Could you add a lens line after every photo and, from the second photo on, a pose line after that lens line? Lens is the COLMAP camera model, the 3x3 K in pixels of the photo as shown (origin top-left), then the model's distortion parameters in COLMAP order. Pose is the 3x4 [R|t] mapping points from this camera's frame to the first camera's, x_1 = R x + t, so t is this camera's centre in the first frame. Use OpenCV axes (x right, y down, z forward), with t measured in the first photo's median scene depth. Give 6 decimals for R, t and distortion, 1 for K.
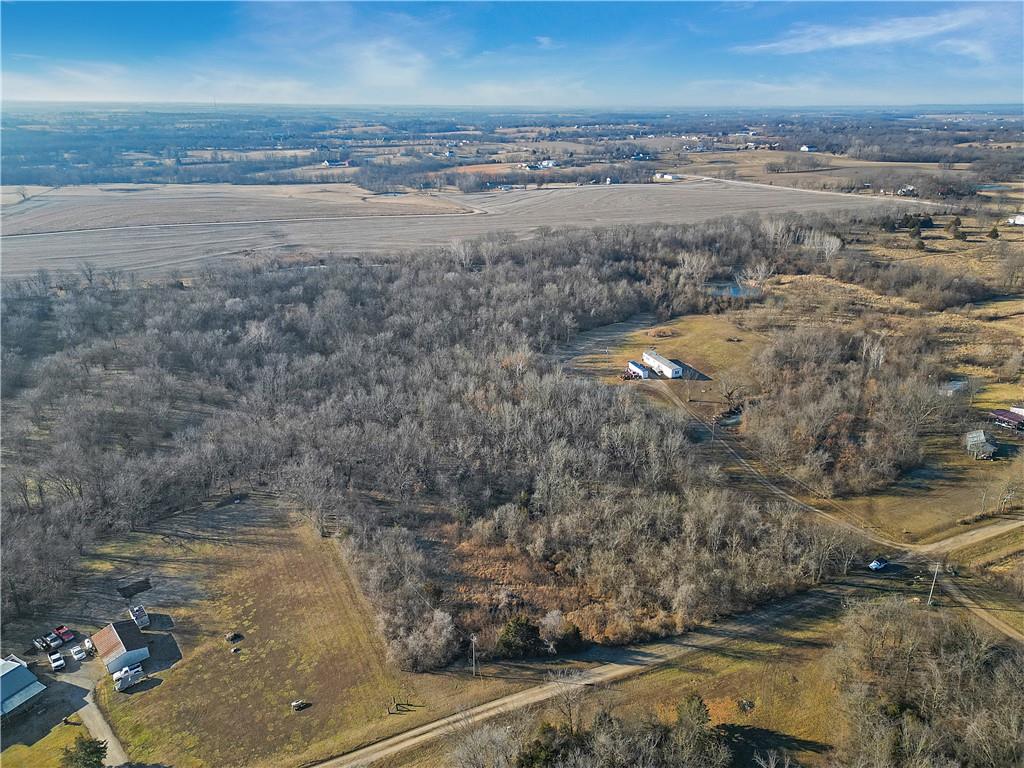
lens RADIAL K [[713.3, 0, 512.4], [0, 713.3, 359.9], [0, 0, 1]] dist [0.075933, -0.065212]
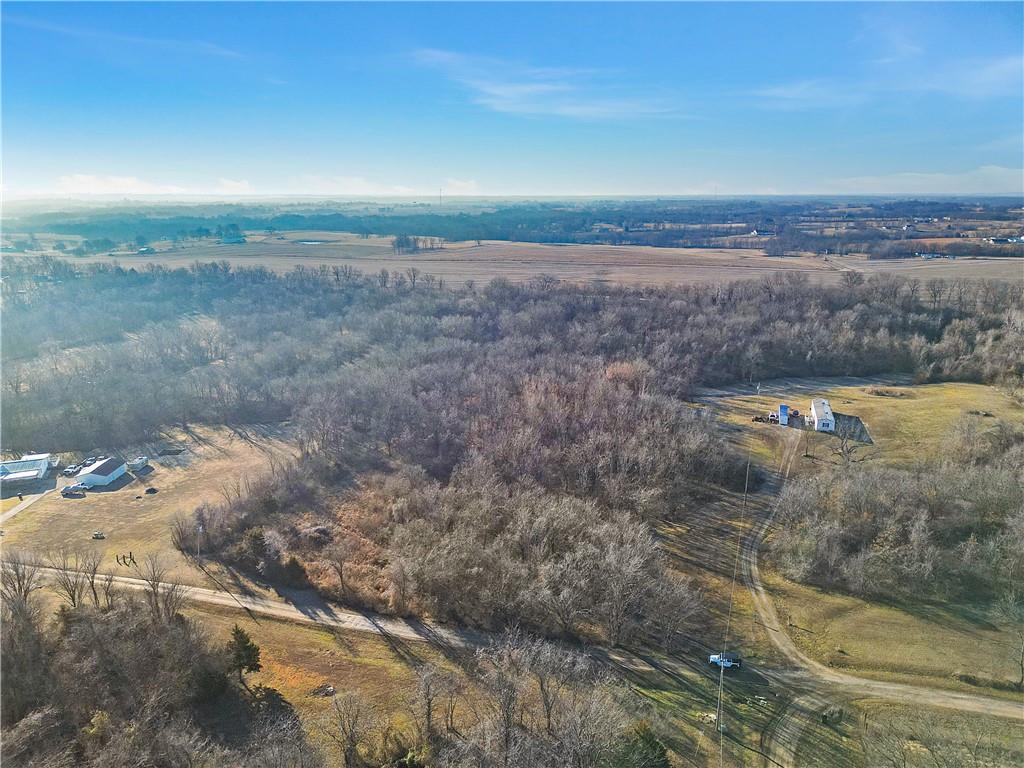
lens RADIAL K [[713.3, 0, 512.4], [0, 713.3, 359.9], [0, 0, 1]] dist [0.075933, -0.065212]
pose [[0.778182, 0.140962, -0.612014, 0.655436], [-0.213978, 0.975690, -0.047349, 0.087475], [0.590462, 0.167804, 0.789428, 0.319591]]
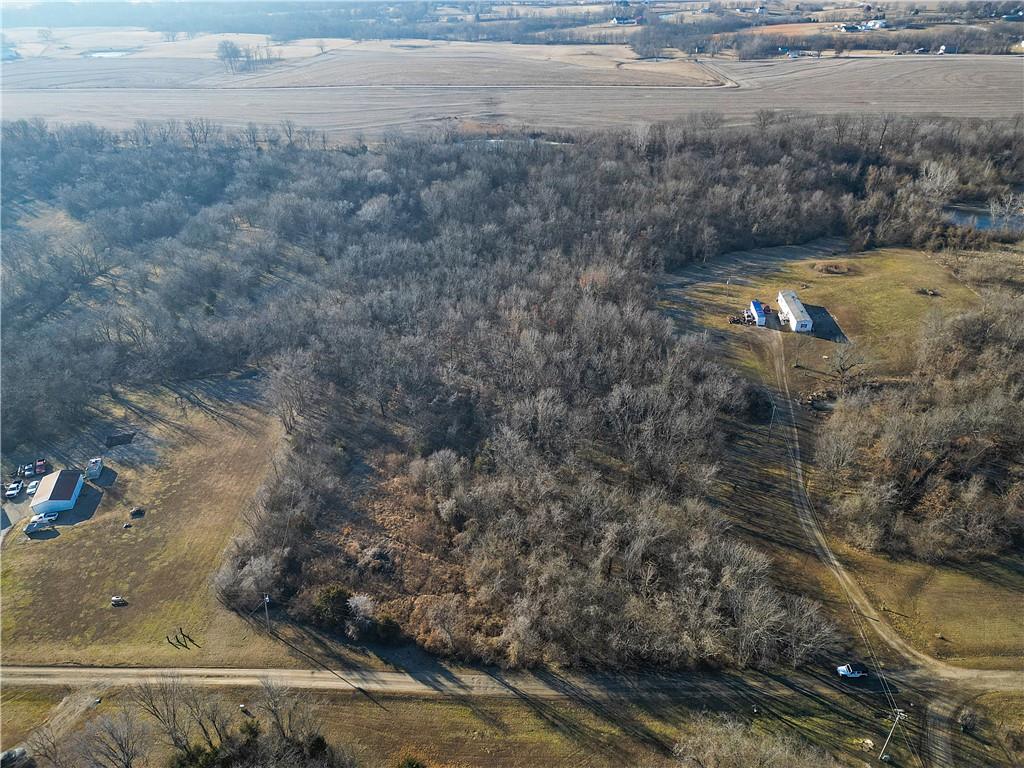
lens RADIAL K [[713.3, 0, 512.4], [0, 713.3, 359.9], [0, 0, 1]] dist [0.075933, -0.065212]
pose [[0.902658, 0.199459, -0.381345, 0.385178], [-0.130985, 0.971403, 0.198036, -0.090483], [0.409940, -0.128809, 0.902972, 0.263275]]
